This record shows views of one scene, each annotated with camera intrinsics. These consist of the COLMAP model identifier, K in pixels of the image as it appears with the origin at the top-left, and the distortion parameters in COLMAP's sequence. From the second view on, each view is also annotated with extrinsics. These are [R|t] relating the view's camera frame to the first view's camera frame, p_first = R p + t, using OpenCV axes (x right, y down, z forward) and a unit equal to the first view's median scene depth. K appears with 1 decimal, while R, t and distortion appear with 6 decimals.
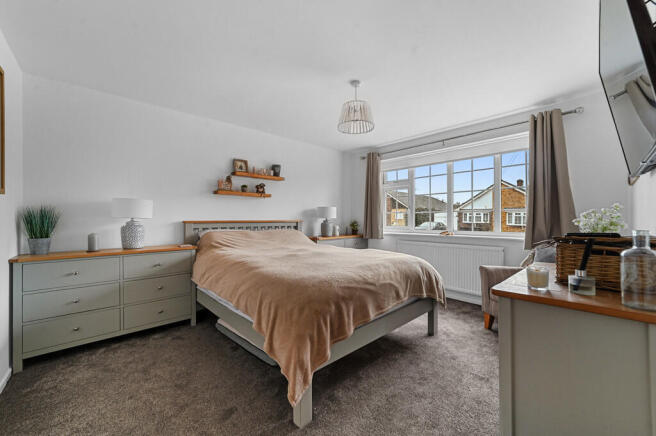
lens RADIAL K [[266.6, 0, 328.0], [0, 266.6, 218.0], [0, 0, 1]] dist [-0.002524, -0.000001]
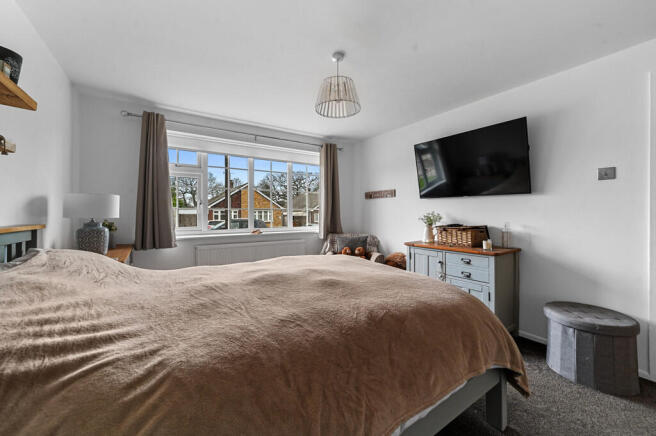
lens RADIAL K [[266.6, 0, 328.0], [0, 266.6, 218.0], [0, 0, 1]] dist [-0.002524, -0.000001]
pose [[0.147543, -0.012780, 0.988973, -0.514115], [-0.002301, 0.999909, 0.013265, -0.006312], [-0.989053, -0.004233, 0.147501, 0.635934]]
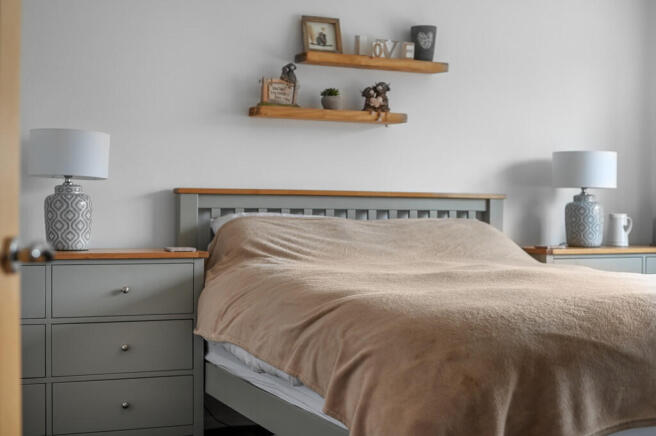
lens RADIAL K [[973.8, 0, 328.0], [0, 973.8, 218.0], [0, 0, 1]] dist [-0.062490, -0.054280]
pose [[0.945781, 0.008626, -0.324690, 0.099335], [-0.005968, 0.999940, 0.009179, 0.034180], [0.324750, -0.006743, 0.945776, -0.210061]]
